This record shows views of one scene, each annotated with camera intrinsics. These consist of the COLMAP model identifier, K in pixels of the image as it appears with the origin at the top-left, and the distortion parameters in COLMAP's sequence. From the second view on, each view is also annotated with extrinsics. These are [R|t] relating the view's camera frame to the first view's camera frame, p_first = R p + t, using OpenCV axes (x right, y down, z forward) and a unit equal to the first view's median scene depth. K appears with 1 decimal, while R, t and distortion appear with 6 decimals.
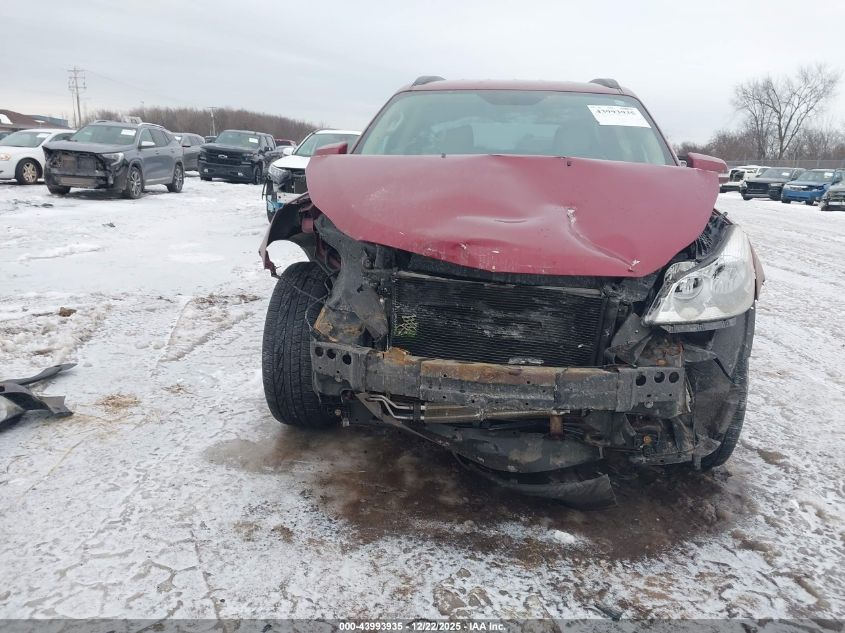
lens RADIAL K [[682.0, 0, 425.2], [0, 682.0, 319.1], [0, 0, 1]] dist [0.044010, -0.084765]
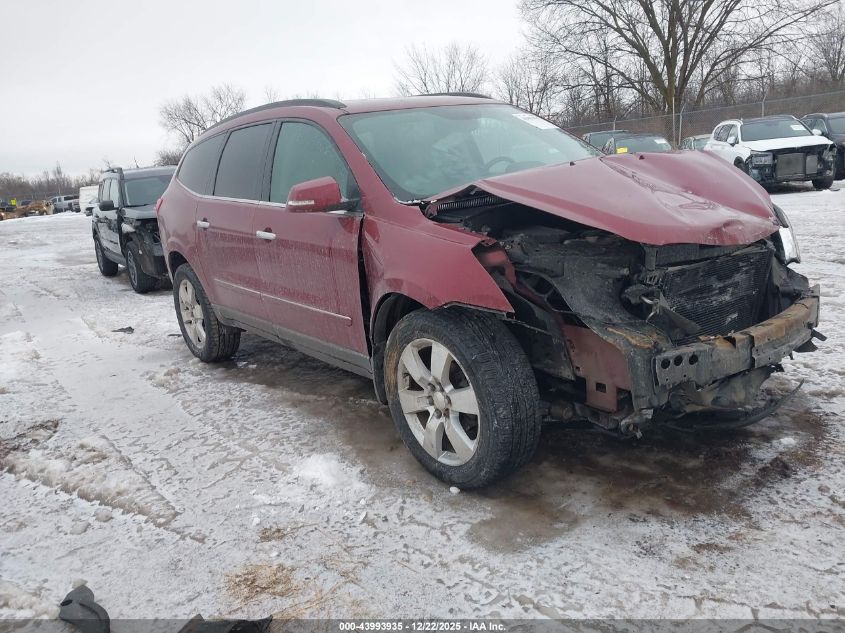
lens RADIAL K [[672.4, 0, 389.1], [0, 672.4, 328.2], [0, 0, 1]] dist [-0.005237, 0.007872]
pose [[0.679740, -0.274943, 0.679971, -1.083064], [0.285479, 0.953152, 0.100020, -0.212952], [-0.675615, 0.126129, 0.726386, 0.573645]]
